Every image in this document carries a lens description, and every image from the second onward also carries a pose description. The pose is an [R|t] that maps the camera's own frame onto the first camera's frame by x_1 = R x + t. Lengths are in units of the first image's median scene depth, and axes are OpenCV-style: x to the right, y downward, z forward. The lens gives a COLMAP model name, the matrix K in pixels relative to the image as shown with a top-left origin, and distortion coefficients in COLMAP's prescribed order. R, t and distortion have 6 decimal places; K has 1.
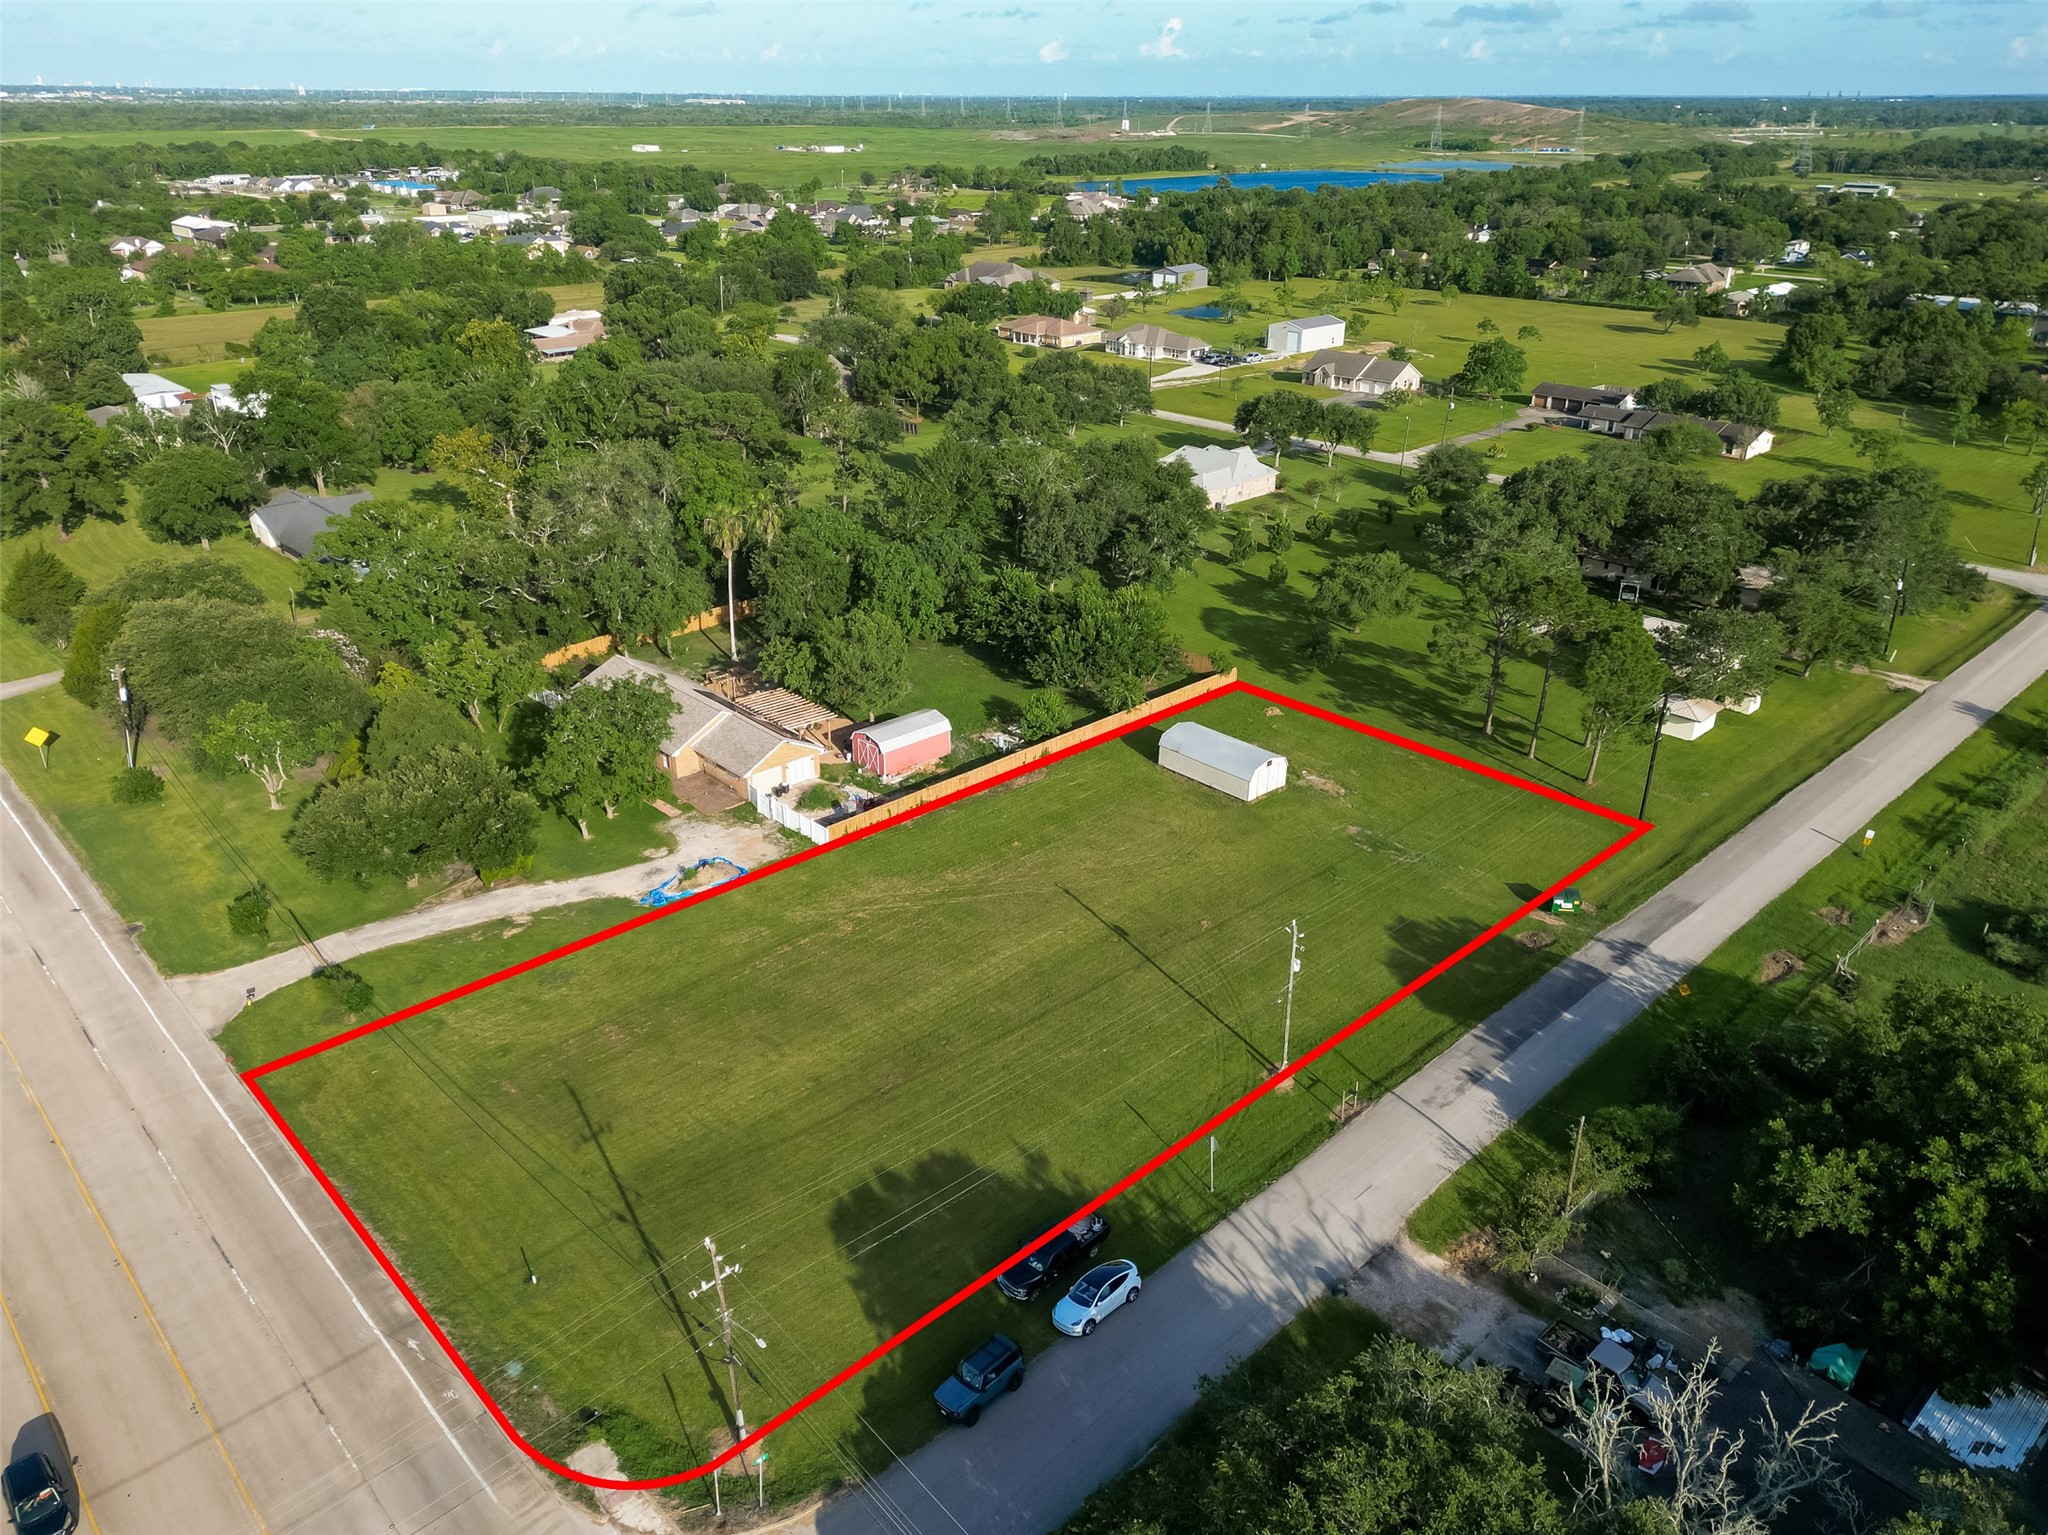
lens RADIAL K [[1421.8, 0, 1021.9], [0, 1421.8, 780.1], [0, 0, 1]] dist [0.084361, -0.083970]
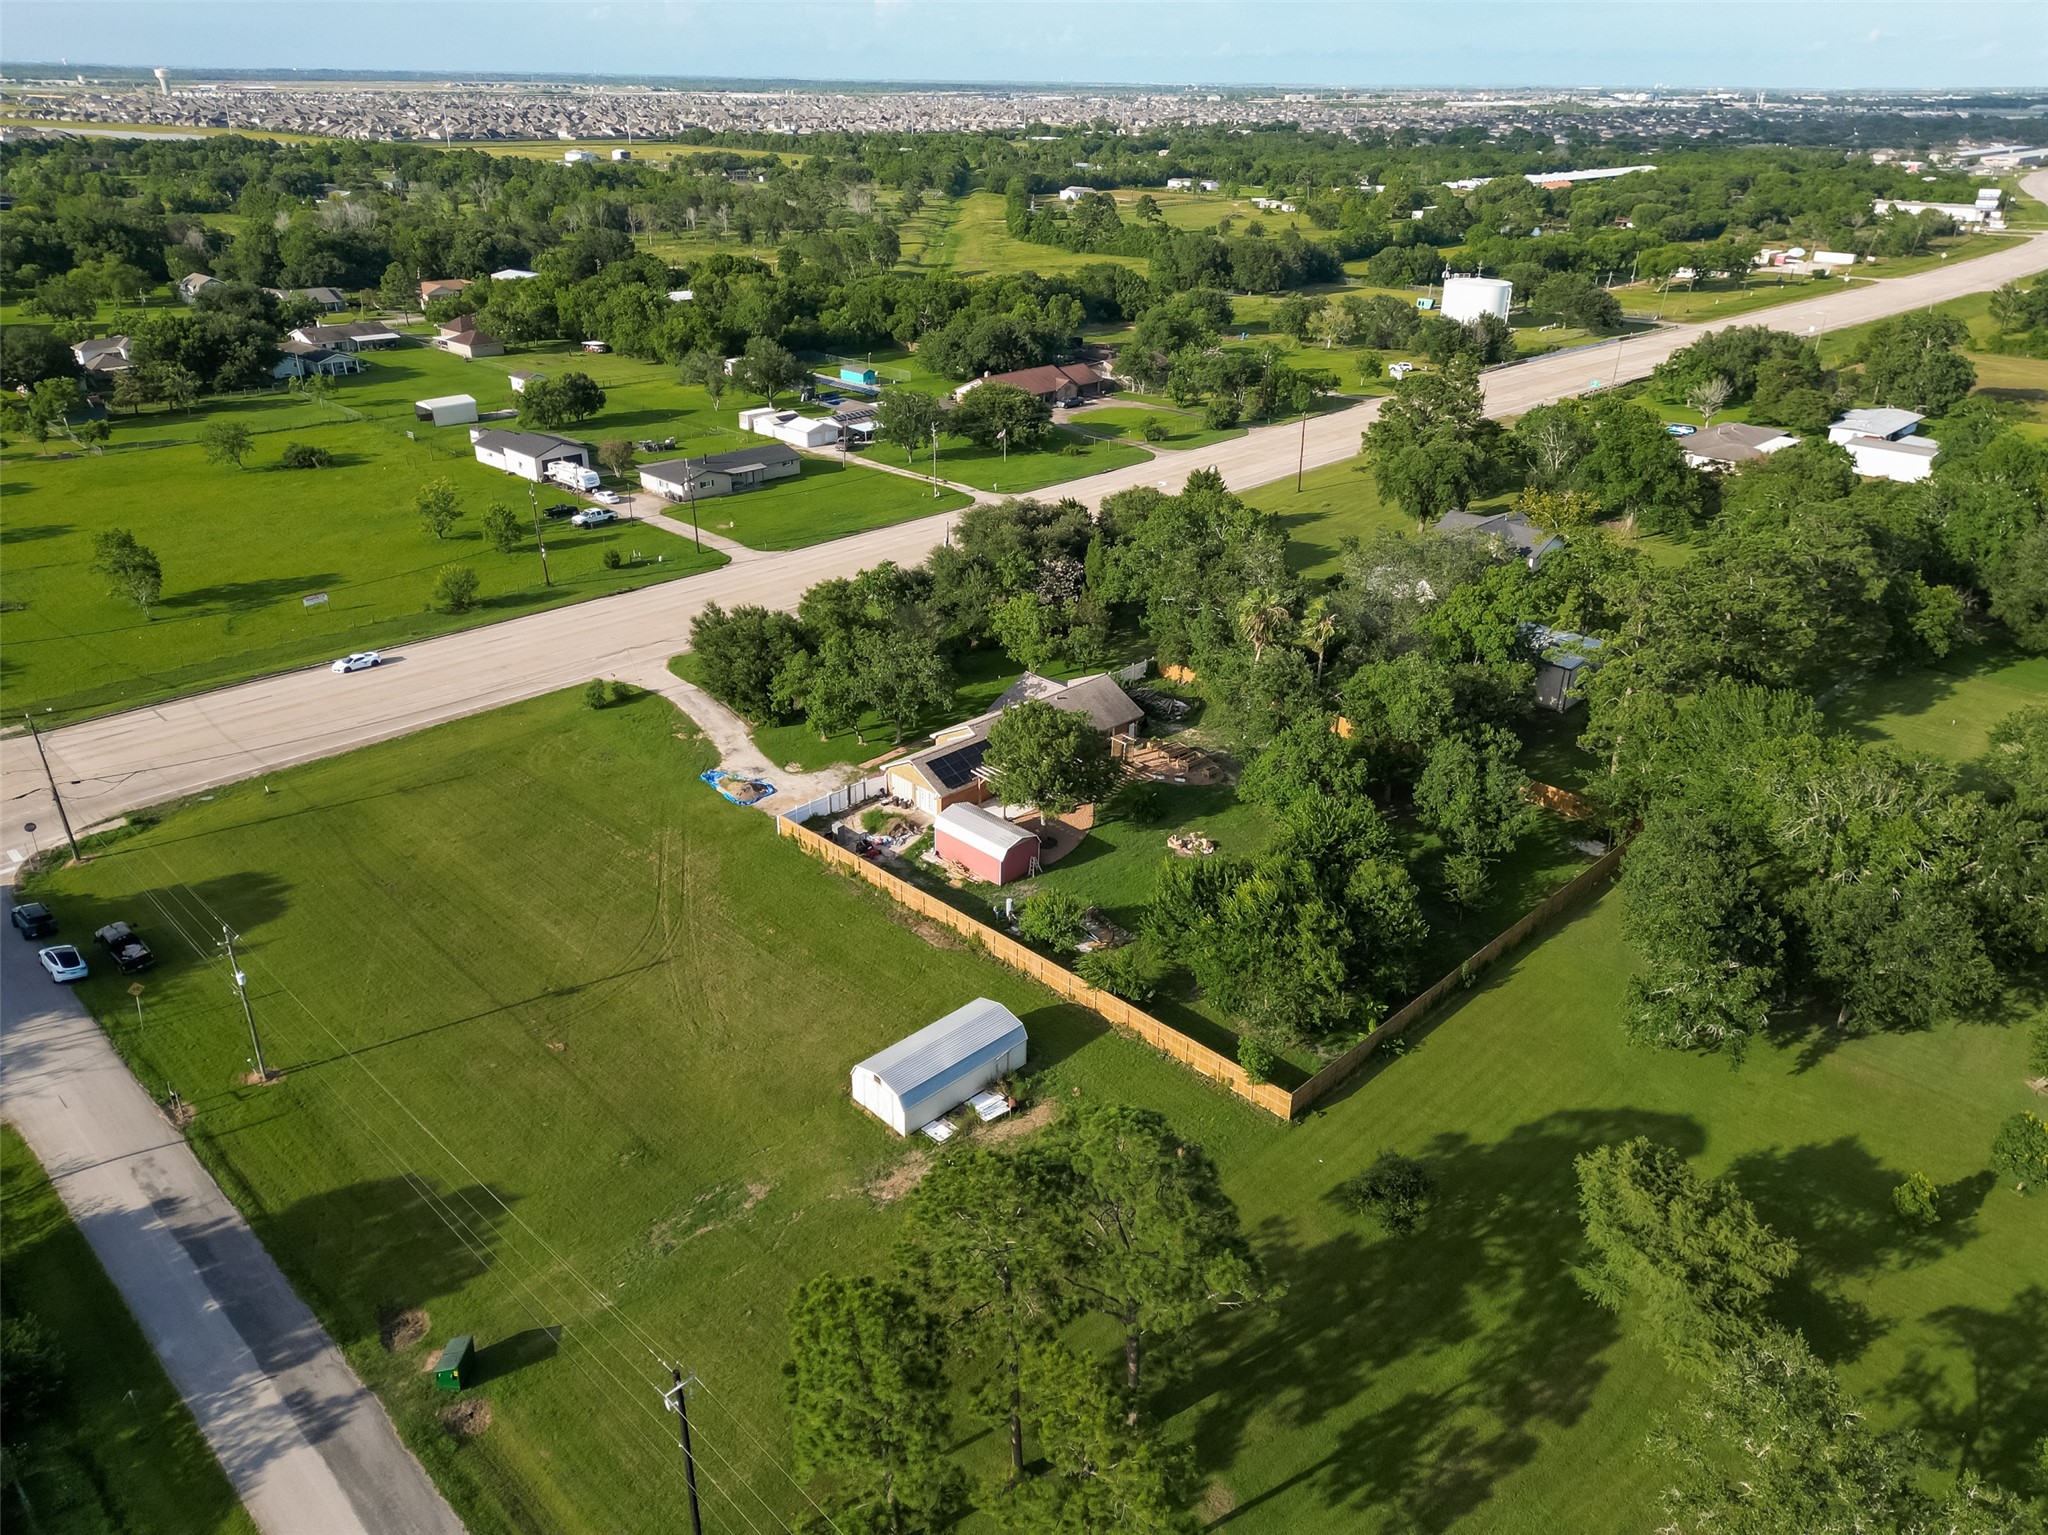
lens RADIAL K [[1421.8, 0, 1021.9], [0, 1421.8, 780.1], [0, 0, 1]] dist [0.084361, -0.083970]
pose [[0.033738, 0.437566, -0.898553, 0.899970], [-0.441502, 0.813109, 0.379380, -0.521644], [0.896626, 0.383914, 0.220619, 1.015531]]
